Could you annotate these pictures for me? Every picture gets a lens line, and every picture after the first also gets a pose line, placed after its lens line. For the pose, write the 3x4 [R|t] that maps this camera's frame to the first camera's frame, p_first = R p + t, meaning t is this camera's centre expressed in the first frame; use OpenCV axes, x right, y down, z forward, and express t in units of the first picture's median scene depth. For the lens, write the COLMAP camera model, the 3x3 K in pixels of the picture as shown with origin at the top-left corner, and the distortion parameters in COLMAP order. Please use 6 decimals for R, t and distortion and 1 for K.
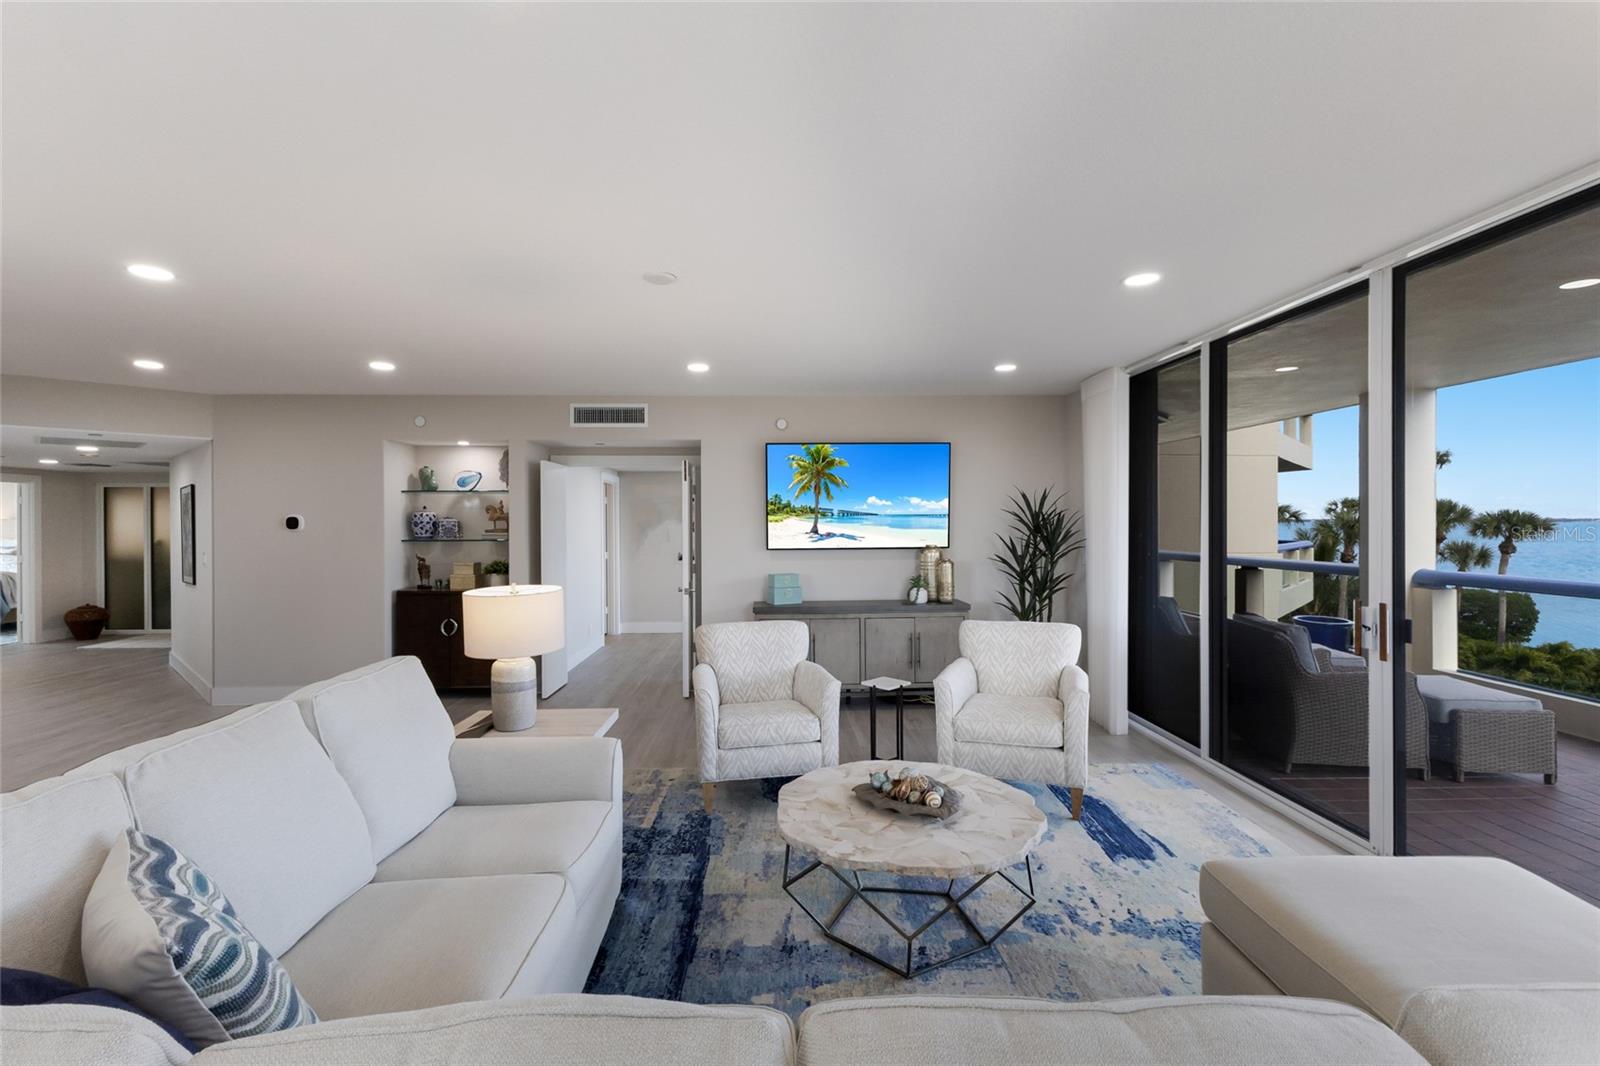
lens RADIAL K [[705.5, 0, 797.4], [0, 705.5, 525.1], [0, 0, 1]] dist [0.004777, -0.000188]
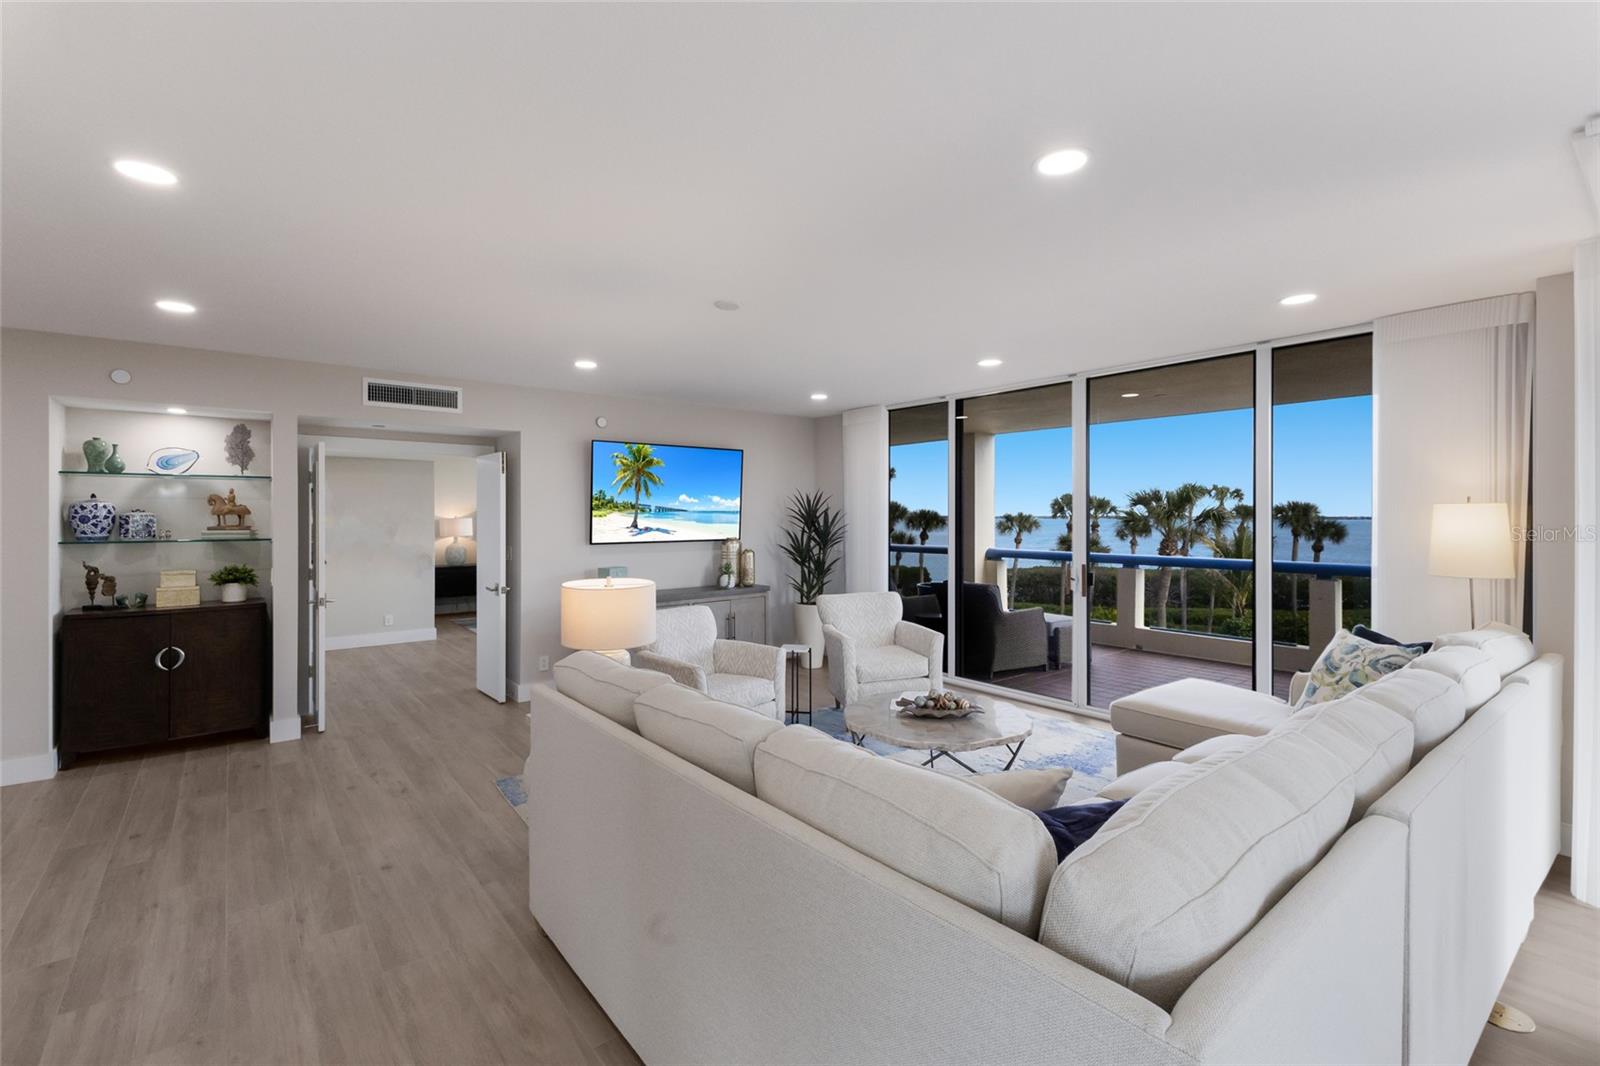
lens RADIAL K [[699.2, 0, 799.9], [0, 699.2, 518.6], [0, 0, 1]] dist [0.004396, 0.000211]
pose [[0.800684, 0.001249, 0.599086, -0.406497], [0.000597, 0.999996, -0.002882, 0.000798], [-0.599087, 0.002665, 0.800679, 0.011176]]
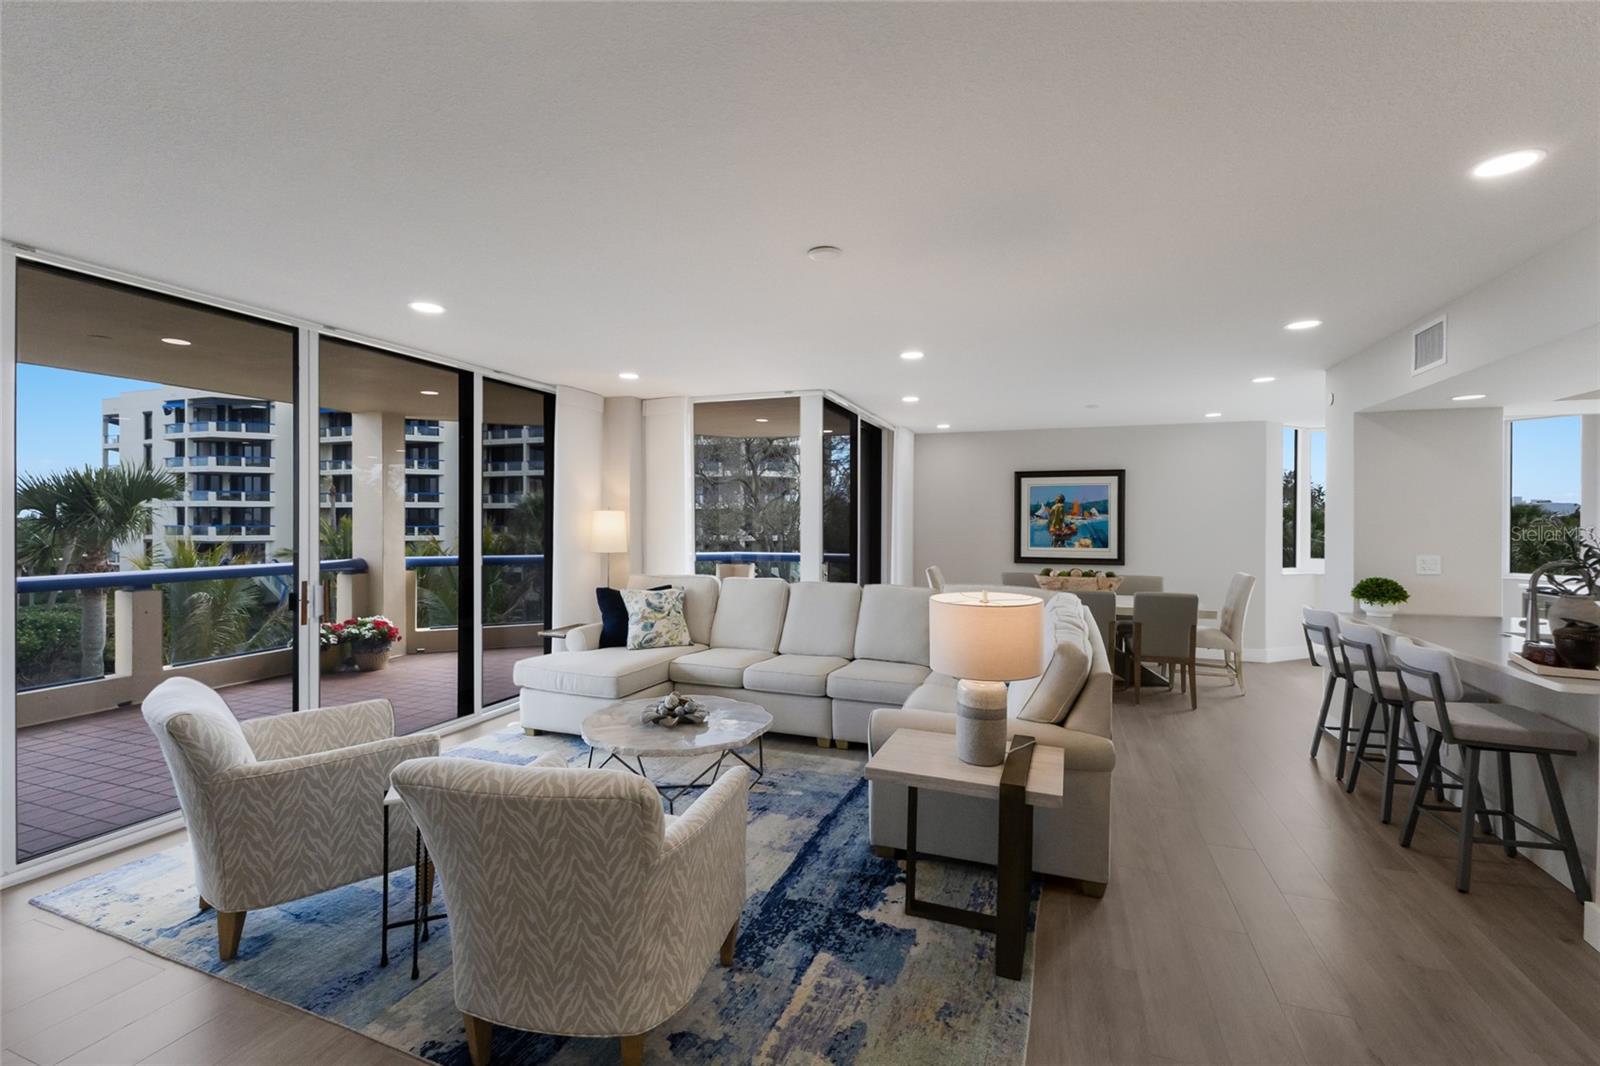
lens RADIAL K [[698.7, 0, 800.0], [0, 698.7, 533.0], [0, 0, 1]] dist [-0.002806, 0.005493]
pose [[-0.924111, -0.007611, 0.382049, -0.265801], [0.000310, 0.999786, 0.020666, -0.002241], [-0.382125, 0.019216, -0.923911, 0.963031]]
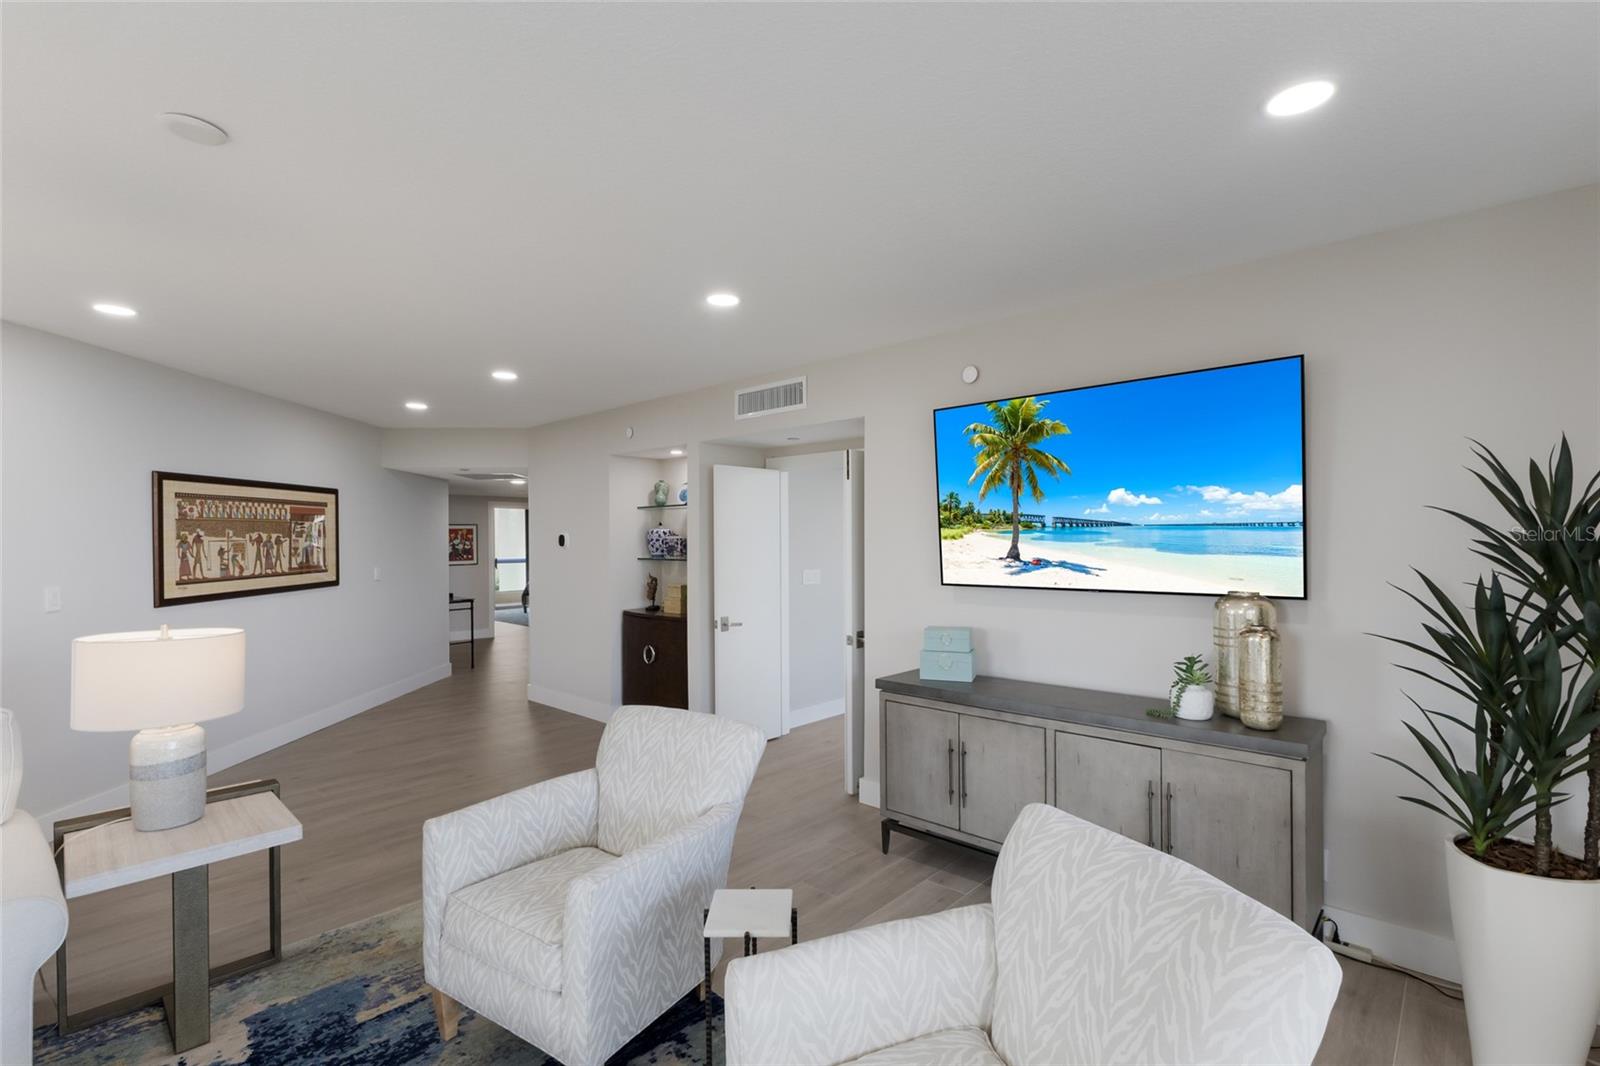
lens RADIAL K [[720.8, 0, 812.9], [0, 720.8, 541.6], [0, 0, 1]] dist [0.005102, -0.000609]
pose [[0.711540, 0.002745, -0.702640, 0.313375], [-0.002726, 0.999996, 0.001146, -0.002820], [0.702640, 0.001099, 0.711544, 0.483111]]
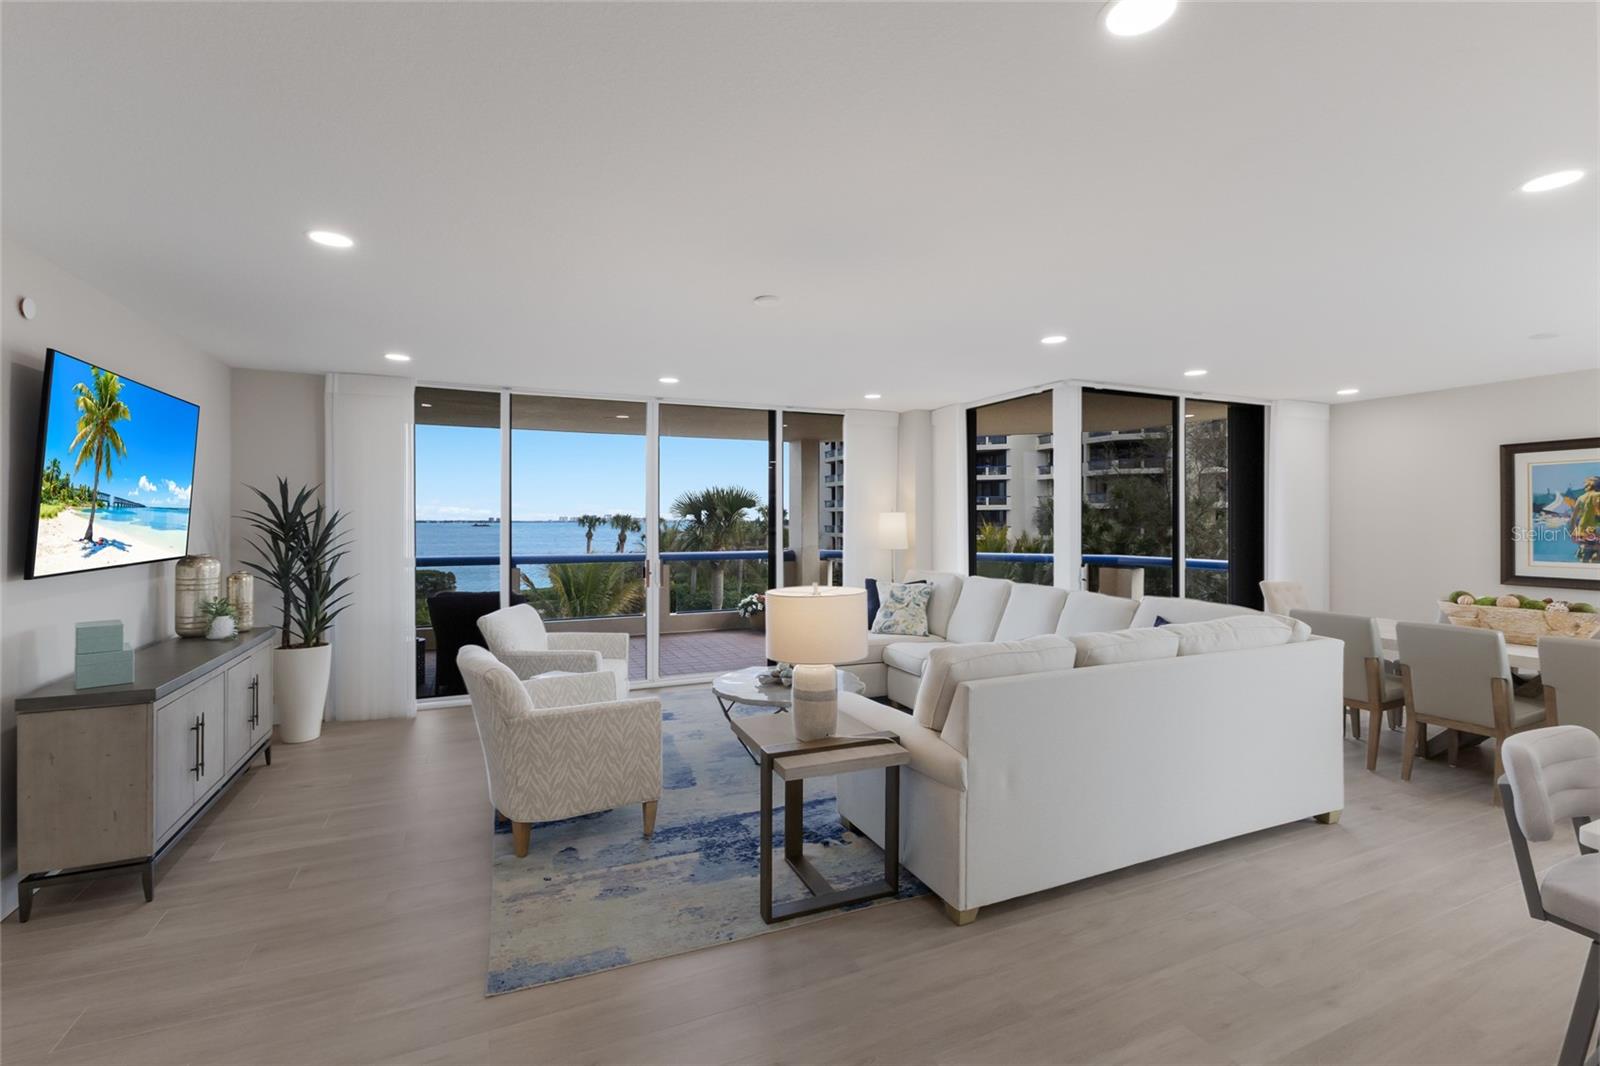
lens RADIAL K [[705.5, 0, 797.4], [0, 705.5, 525.1], [0, 0, 1]] dist [0.004777, -0.000188]
pose [[-0.366574, -0.003577, 0.930382, -0.648702], [0.004413, 0.999975, 0.005583, -0.000261], [-0.930378, 0.006152, -0.366549, 0.710677]]
